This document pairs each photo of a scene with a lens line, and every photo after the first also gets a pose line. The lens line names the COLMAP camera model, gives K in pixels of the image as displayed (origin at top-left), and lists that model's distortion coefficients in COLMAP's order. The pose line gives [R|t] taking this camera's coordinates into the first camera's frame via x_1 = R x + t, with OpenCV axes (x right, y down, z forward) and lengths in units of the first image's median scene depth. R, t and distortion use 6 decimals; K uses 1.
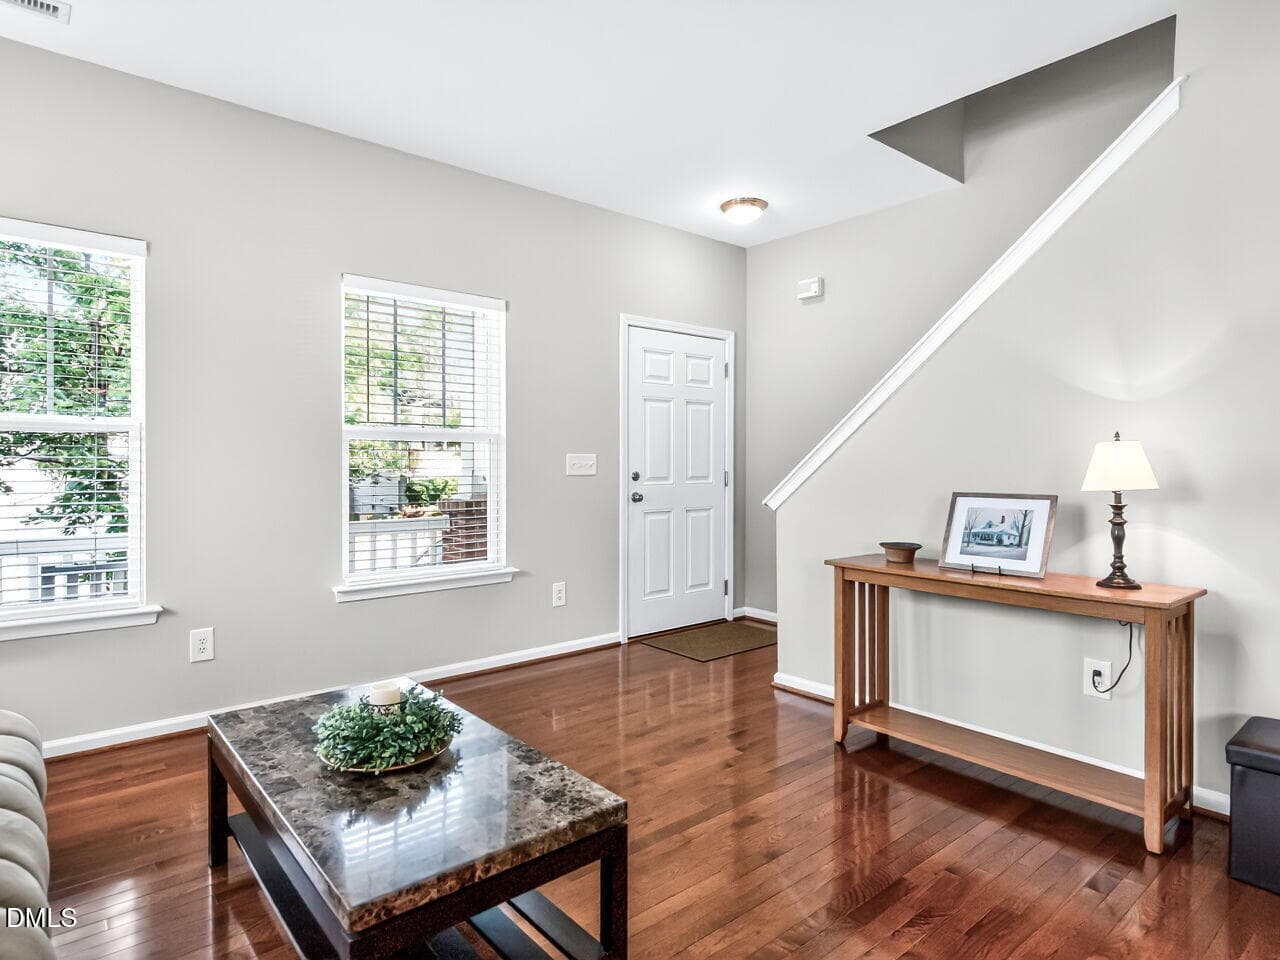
lens RADIAL K [[714.7, 0, 640.0], [0, 714.7, 480.0], [0, 0, 1]] dist [0.001254, -0.003759]
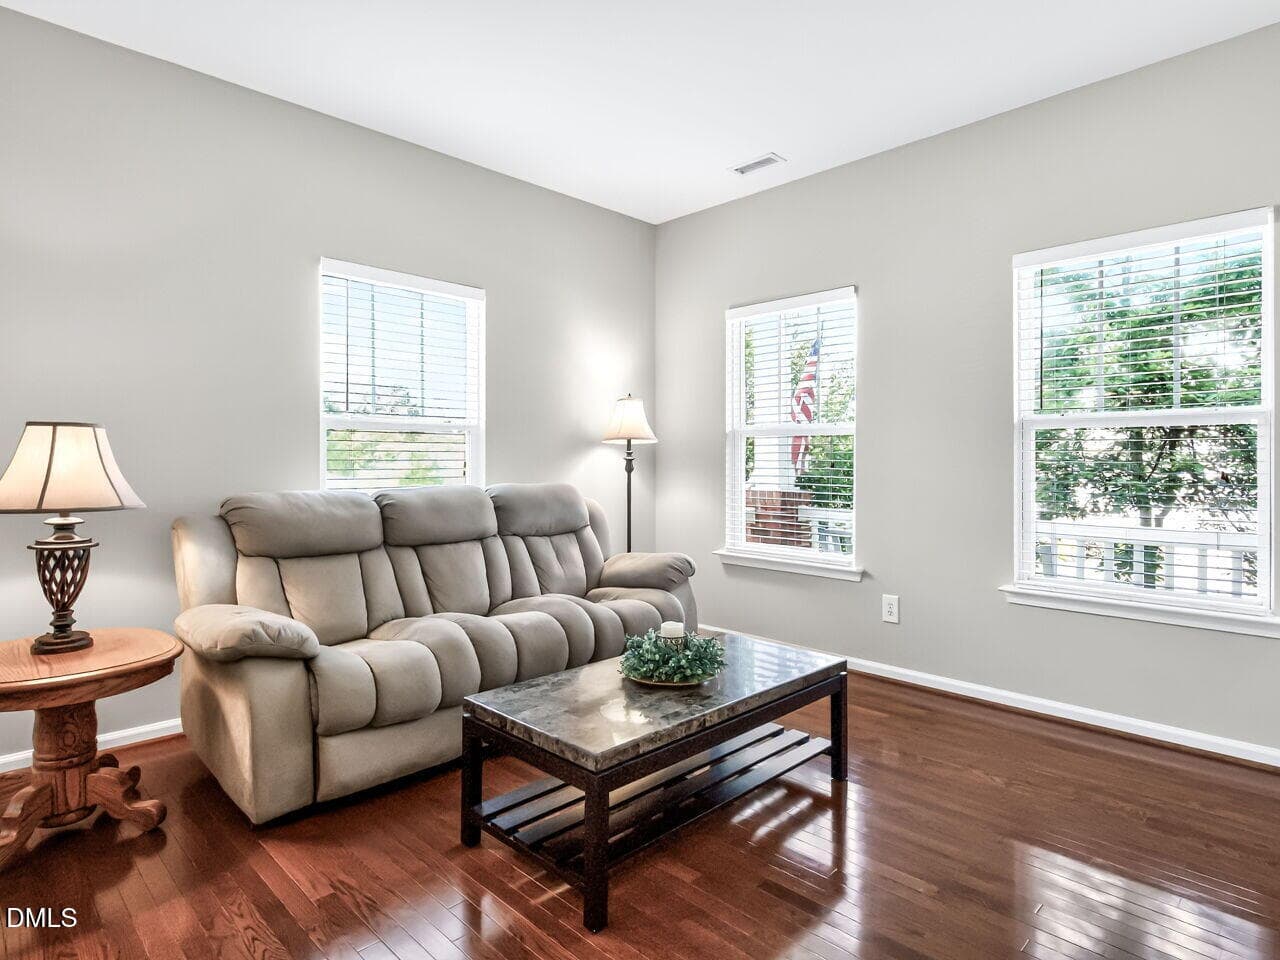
lens RADIAL K [[714.7, 0, 640.0], [0, 714.7, 480.0], [0, 0, 1]] dist [0.001254, -0.003759]
pose [[0.085444, 0.030215, -0.995885, 0.703914], [-0.024592, 0.999300, 0.028209, -0.008769], [0.996039, 0.022080, 0.086127, 0.626307]]
